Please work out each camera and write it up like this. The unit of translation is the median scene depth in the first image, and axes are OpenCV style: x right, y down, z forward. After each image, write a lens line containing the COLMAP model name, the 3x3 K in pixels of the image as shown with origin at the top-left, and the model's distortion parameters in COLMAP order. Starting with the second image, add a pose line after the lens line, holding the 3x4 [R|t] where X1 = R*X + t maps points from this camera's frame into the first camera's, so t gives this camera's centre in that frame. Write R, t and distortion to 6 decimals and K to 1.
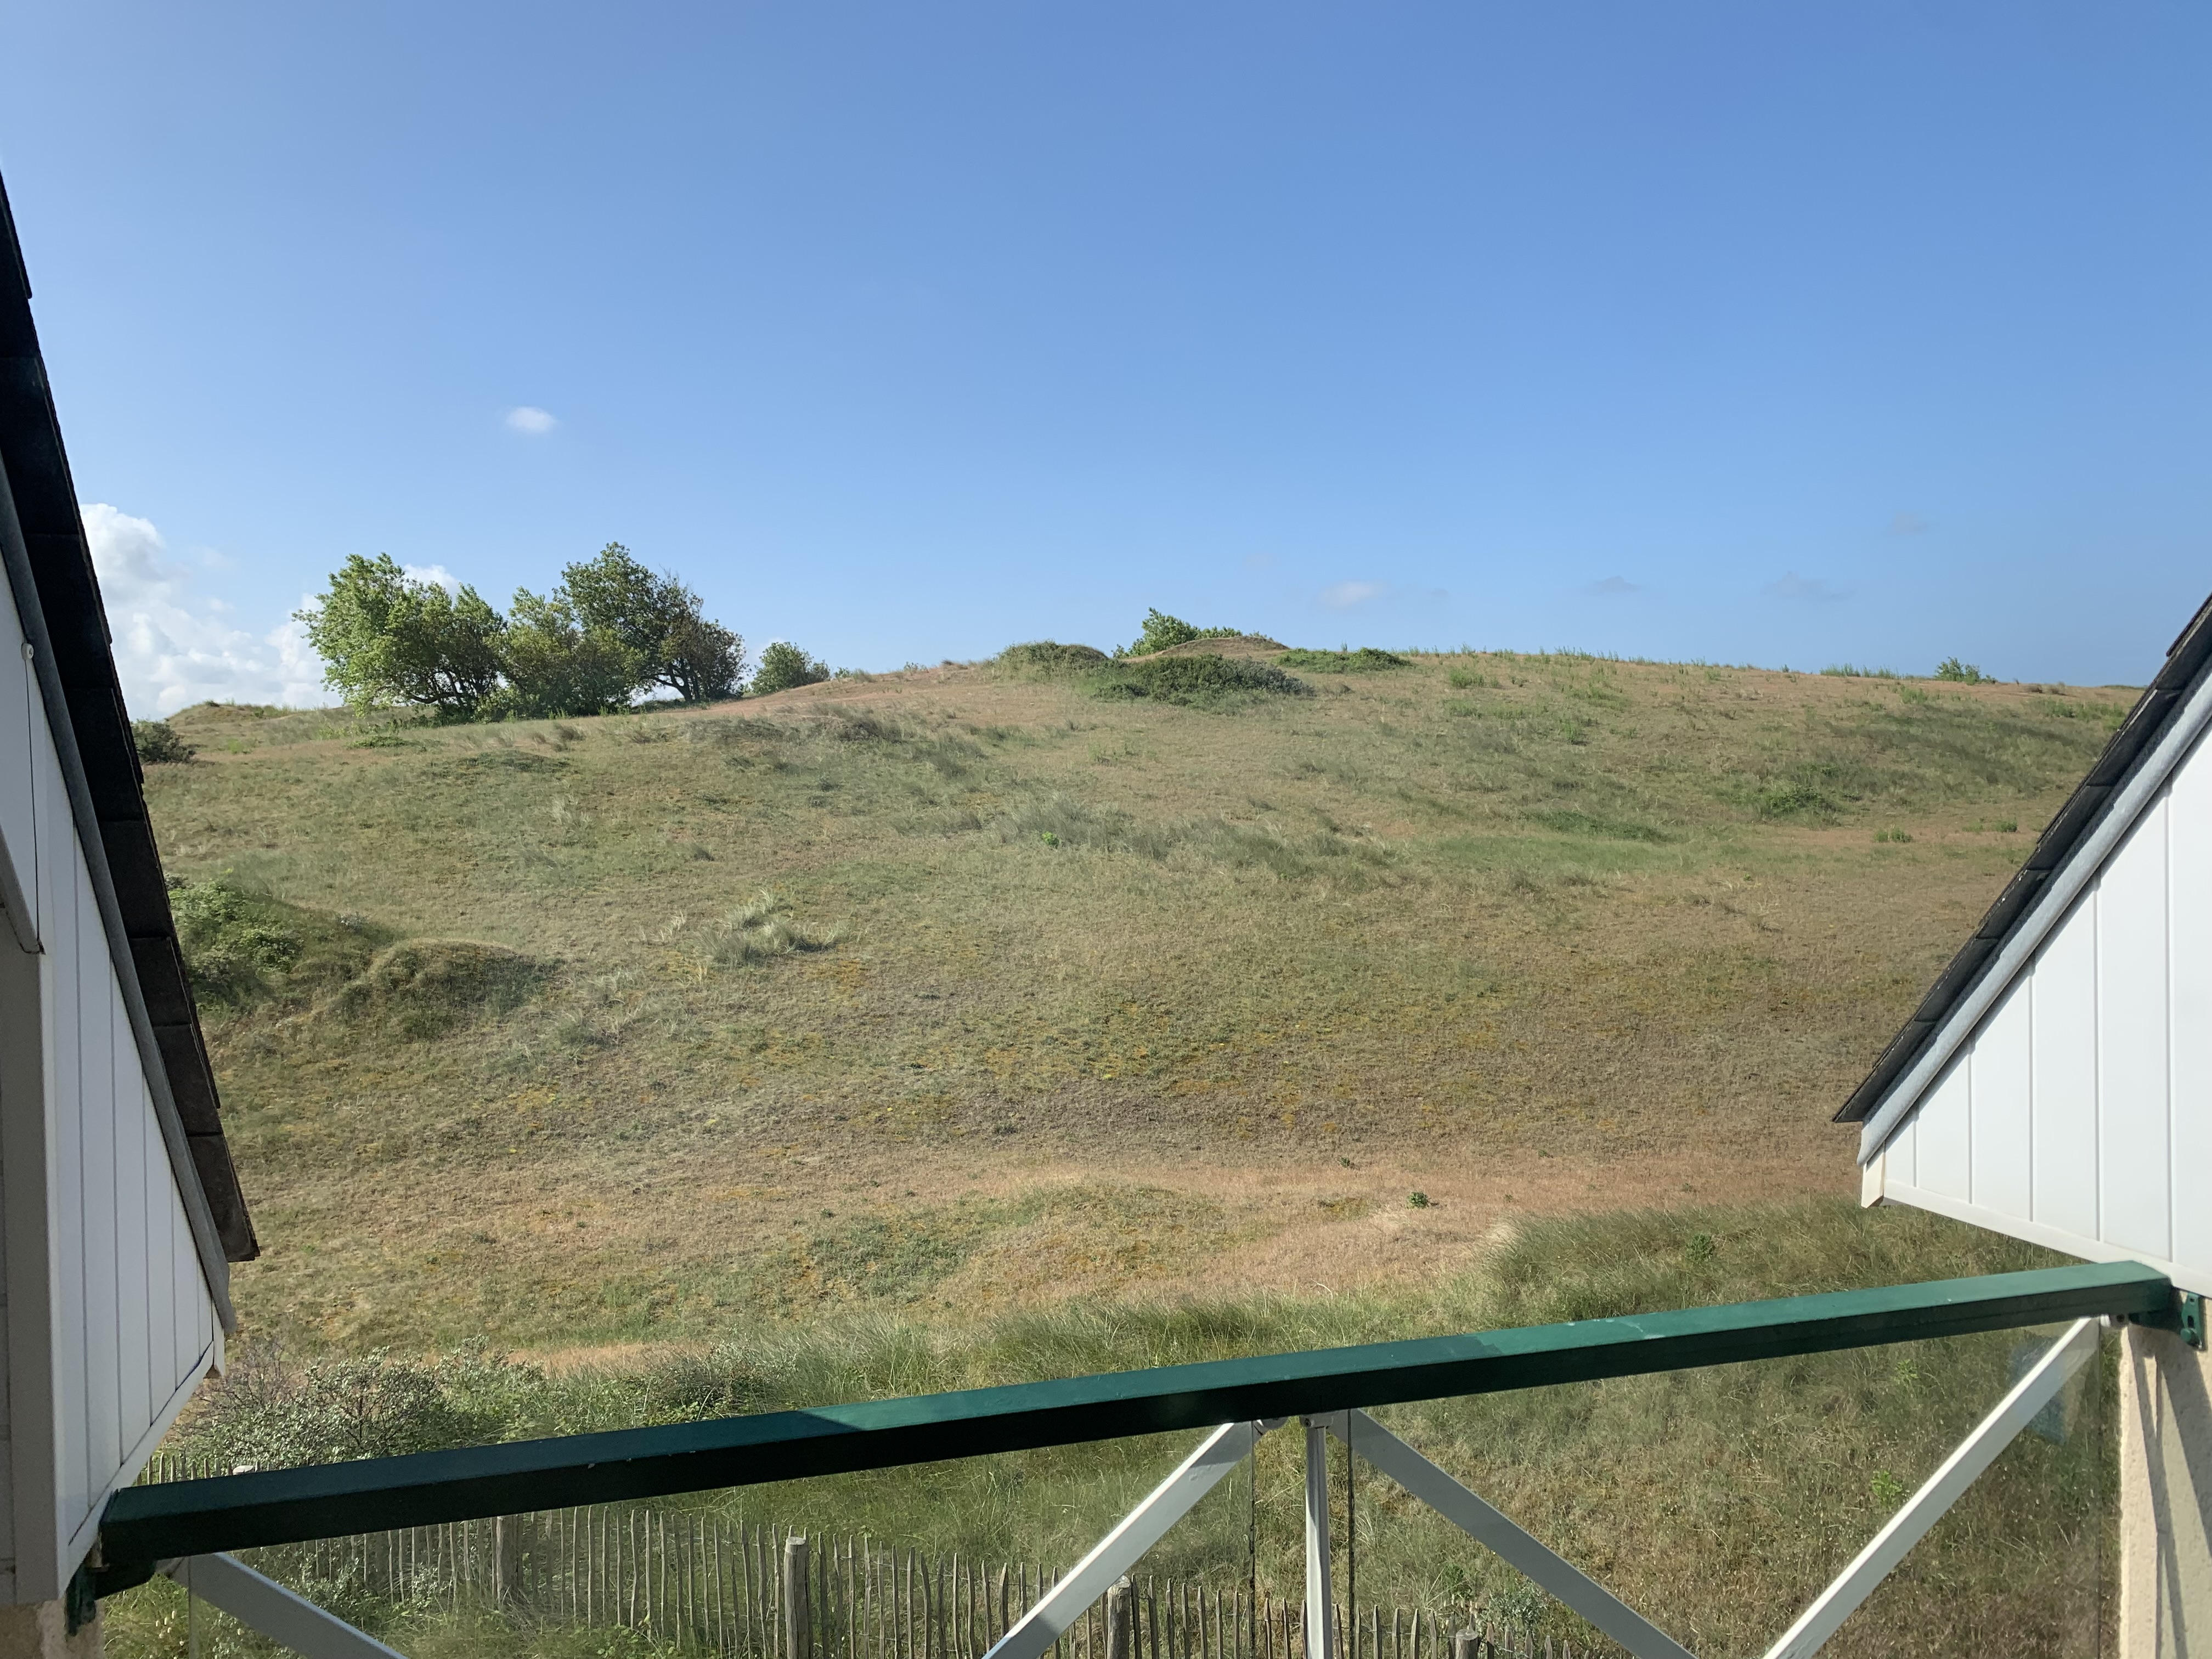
lens RADIAL K [[1673.8, 0, 1073.2], [0, 1673.8, 820.7], [0, 0, 1]] dist [0.030592, -0.030956]
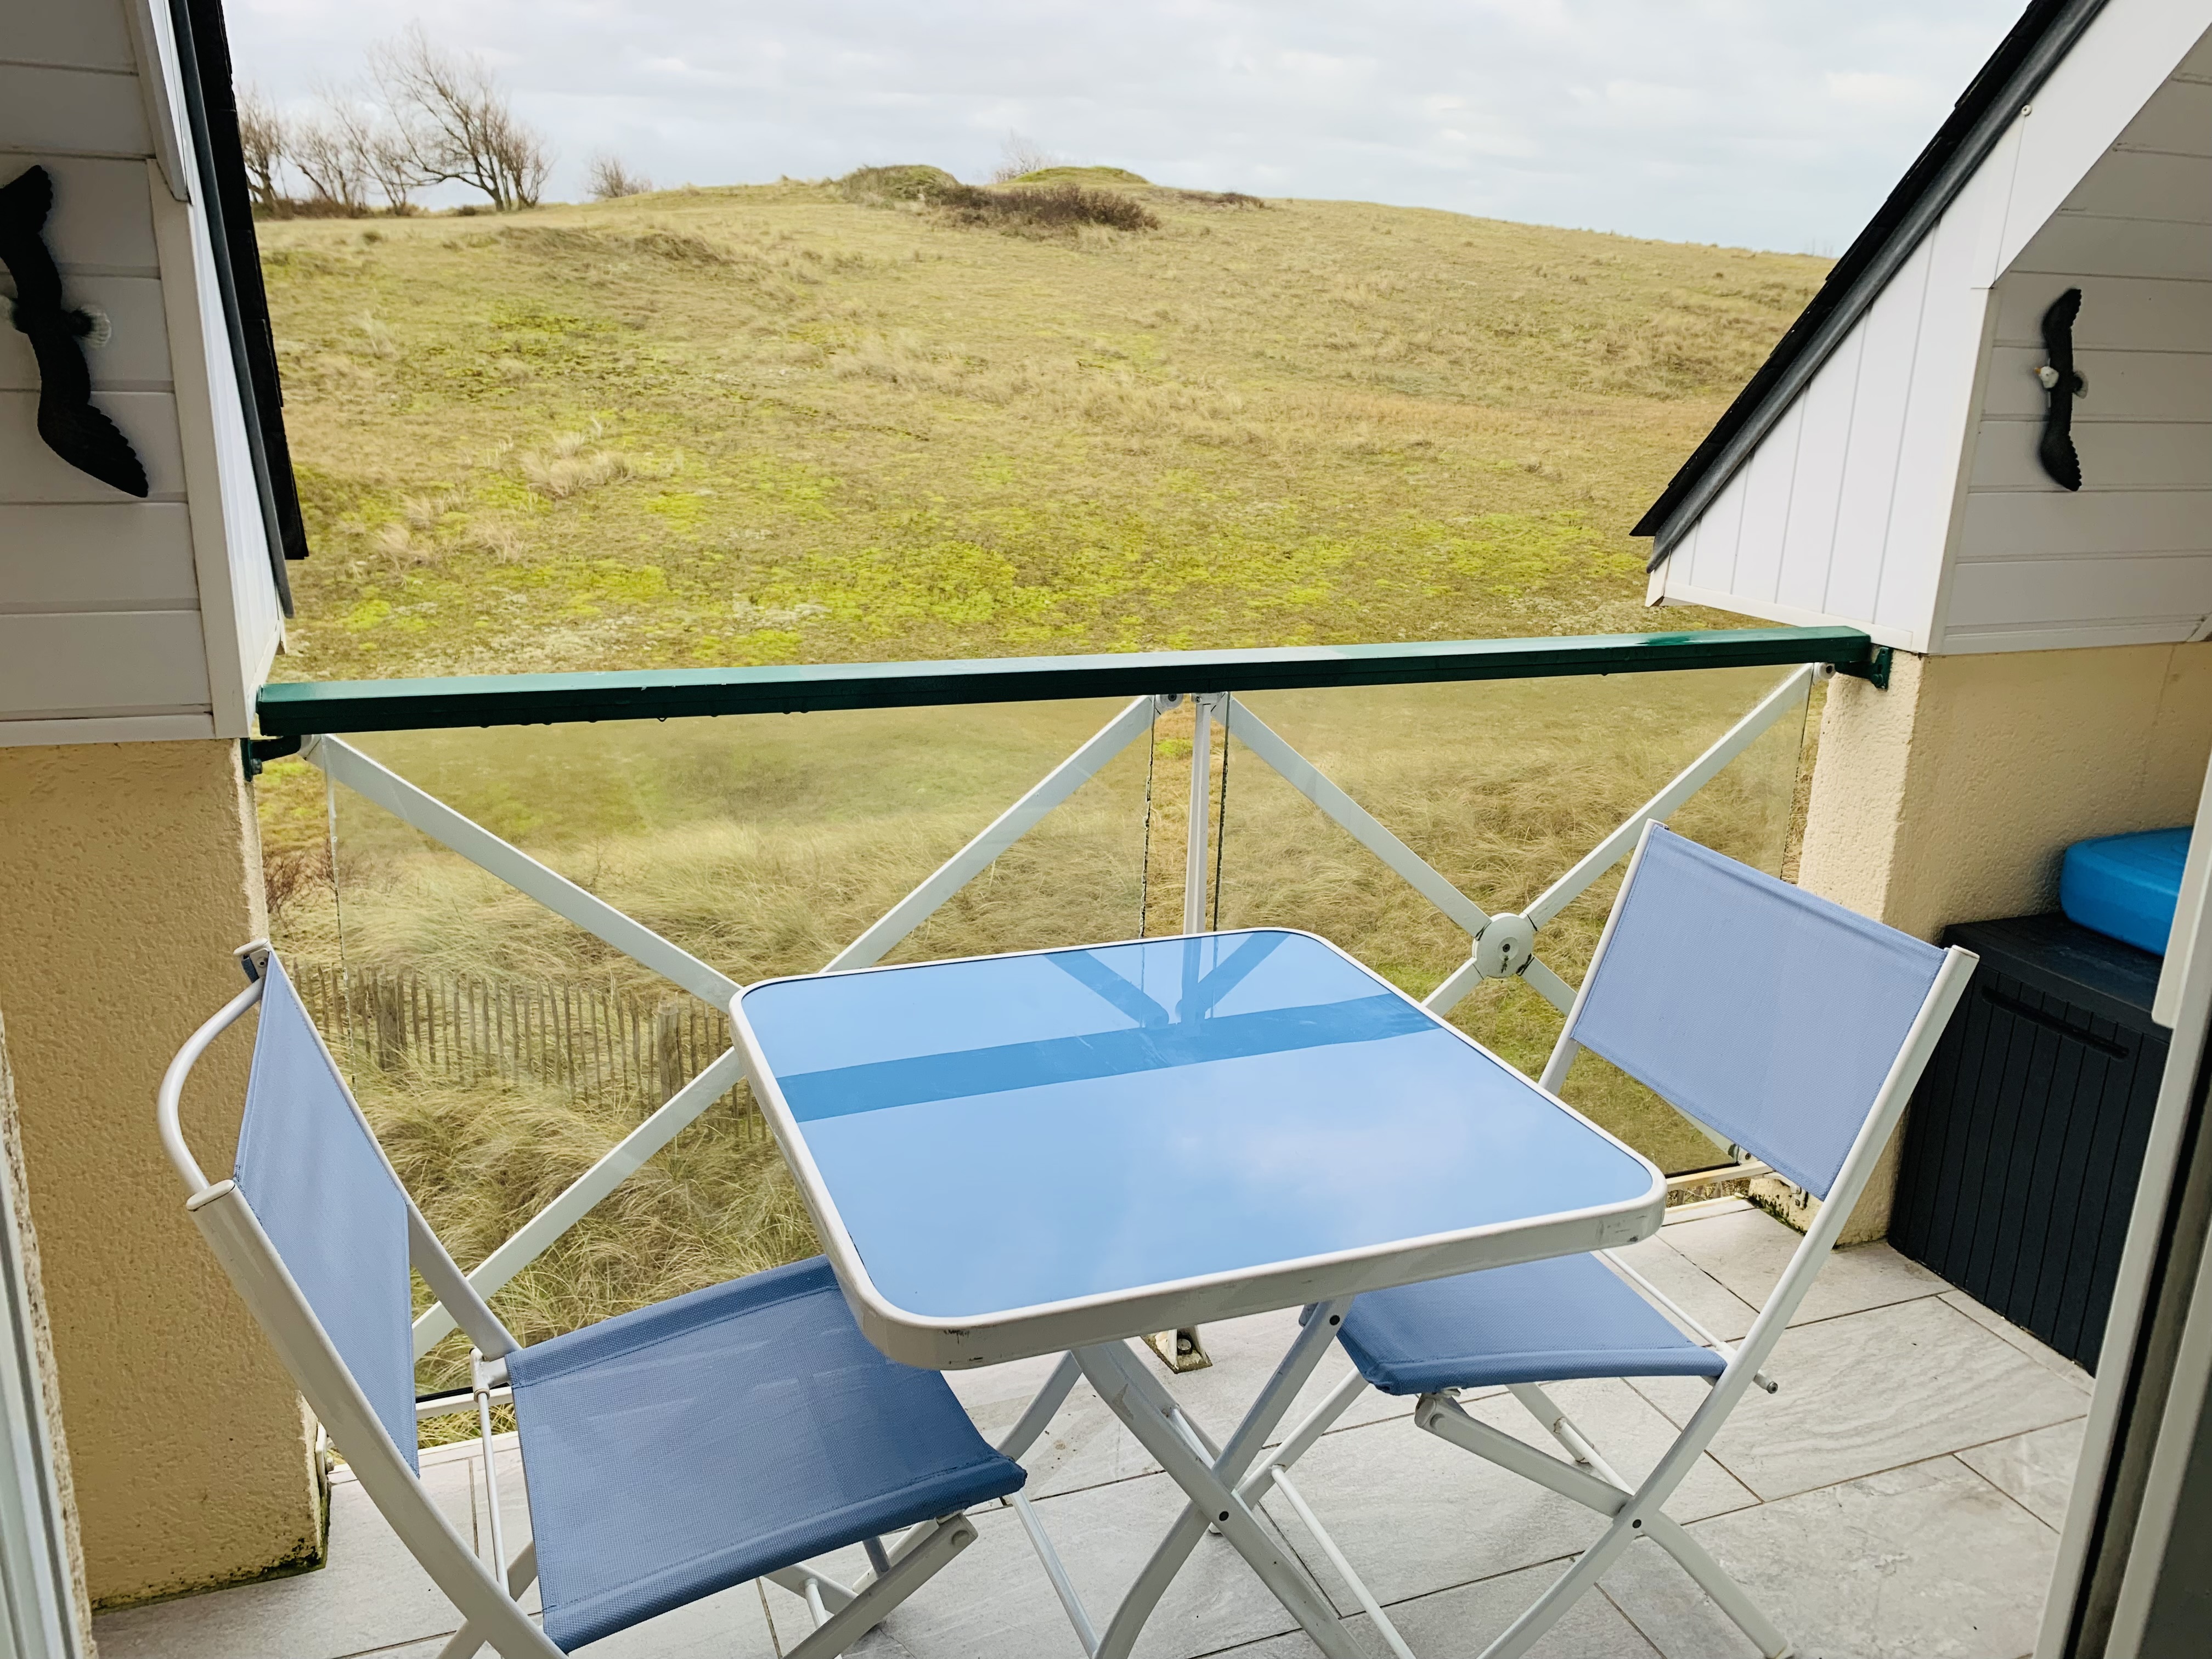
lens RADIAL K [[1686.0, 0, 1074.7], [0, 1686.0, 835.3], [0, 0, 1]] dist [0.143447, -0.288157]
pose [[0.994539, 0.015624, 0.103193, -0.059474], [-0.041254, 0.967062, 0.251174, 0.095980], [-0.095870, -0.254060, 0.962425, -0.177047]]
